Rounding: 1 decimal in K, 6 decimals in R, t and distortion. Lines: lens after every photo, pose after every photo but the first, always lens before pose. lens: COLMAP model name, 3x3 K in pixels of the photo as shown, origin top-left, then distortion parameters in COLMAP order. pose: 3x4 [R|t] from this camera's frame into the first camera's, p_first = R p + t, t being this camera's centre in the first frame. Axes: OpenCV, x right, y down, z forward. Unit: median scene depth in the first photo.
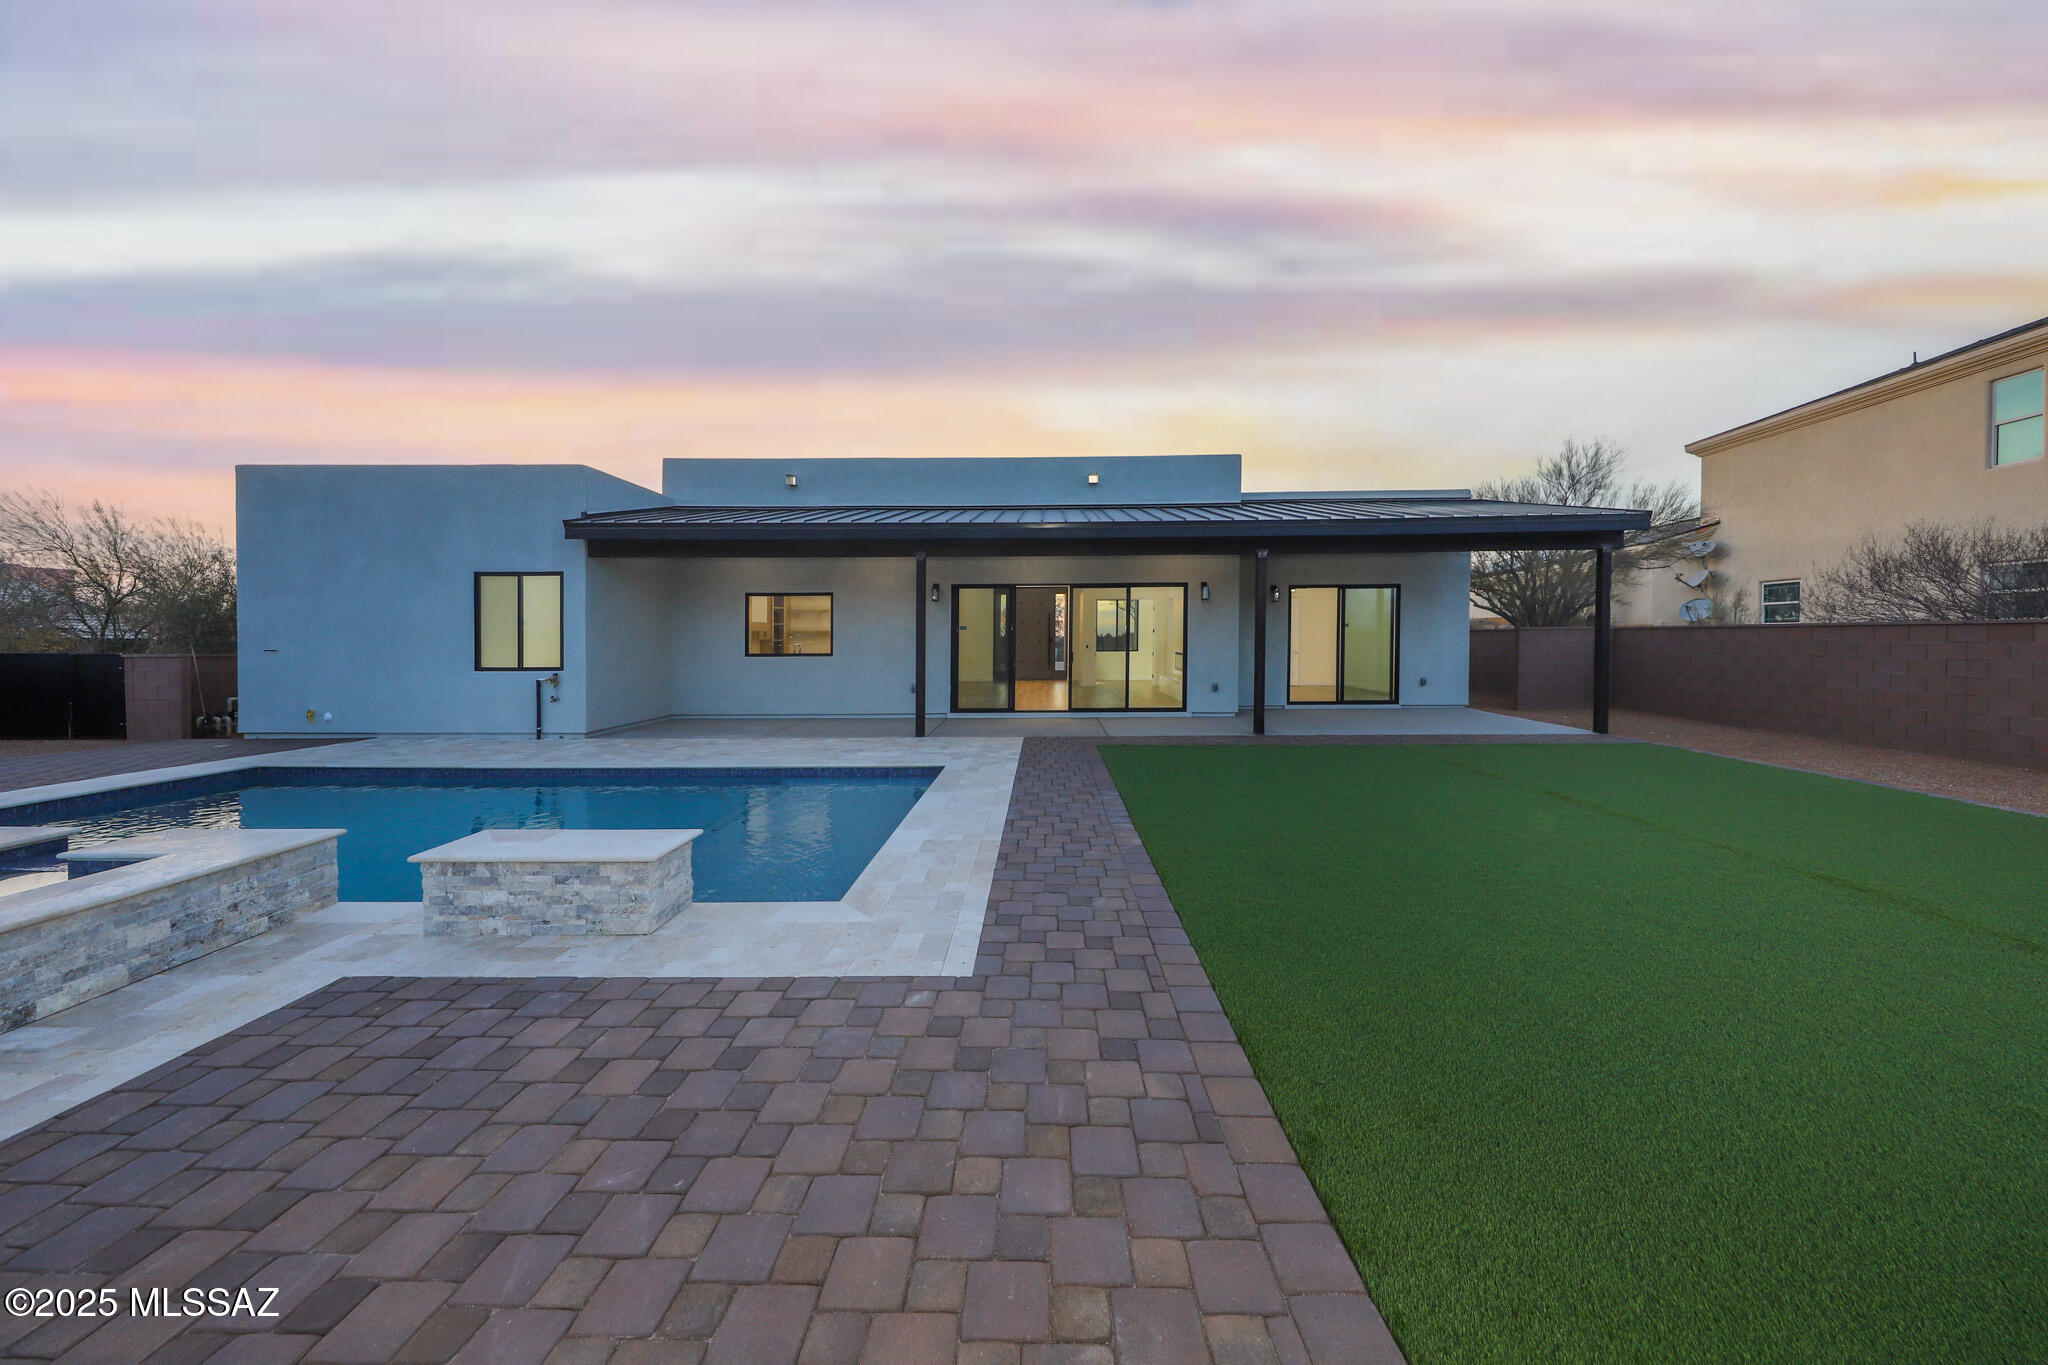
lens RADIAL K [[639.9, 0, 1077.3], [0, 639.9, 636.8], [0, 0, 1]] dist [-0.000907, -0.002190]
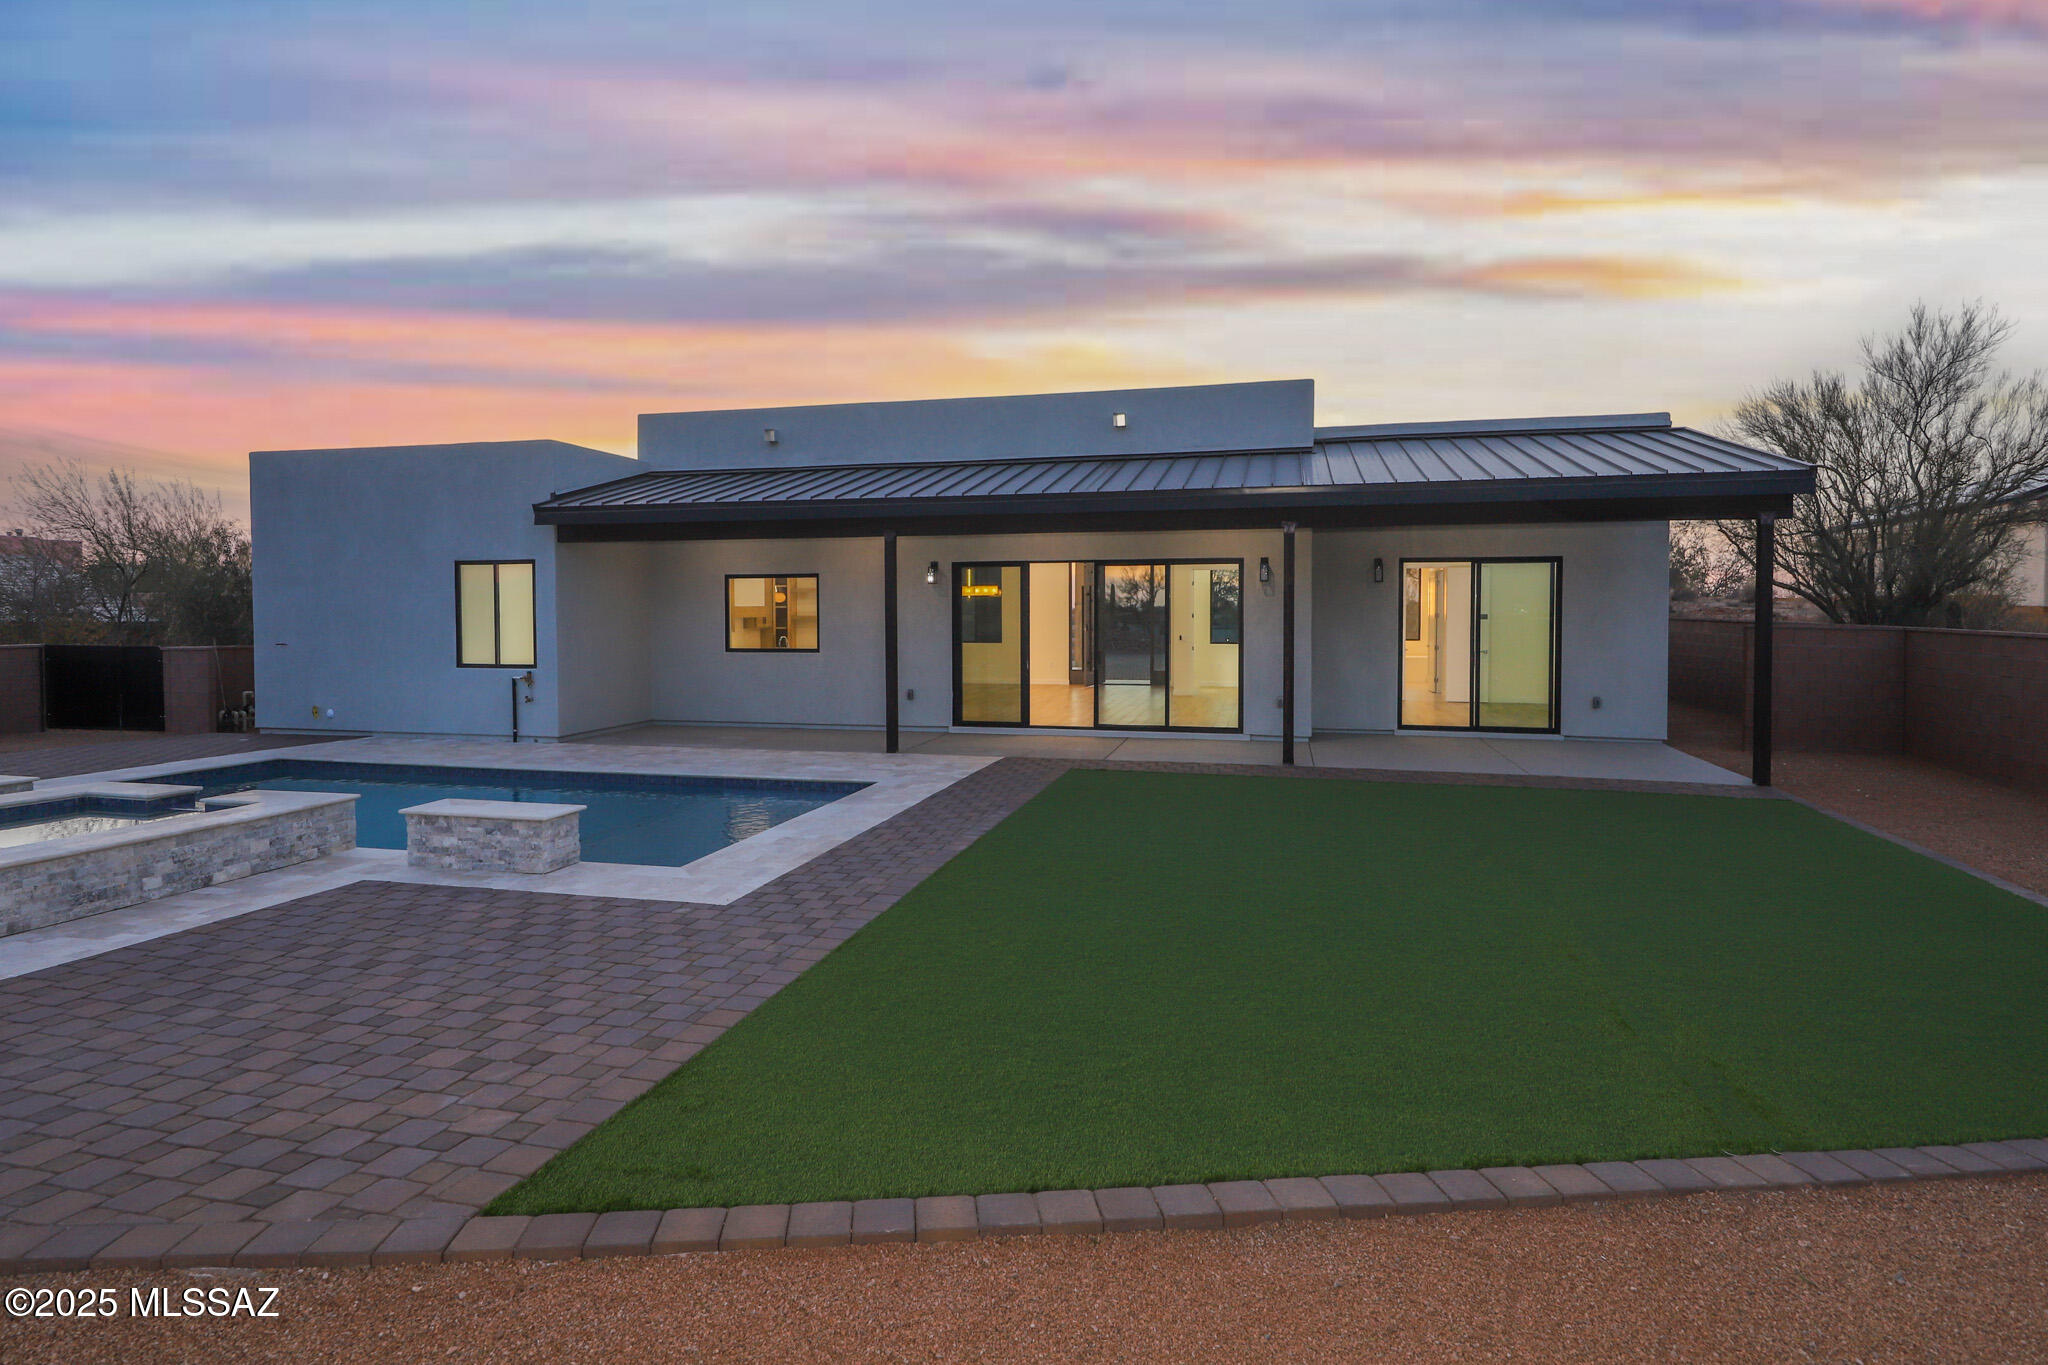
lens RADIAL K [[1073.1, 0, 1023.9], [0, 1073.1, 640.2], [0, 0, 1]] dist [0.014910, -0.000807]
pose [[0.959640, 0.005916, -0.281171, 0.296688], [0.002029, 0.999607, 0.027956, -0.028469], [0.281226, -0.027398, 0.959251, -0.278891]]
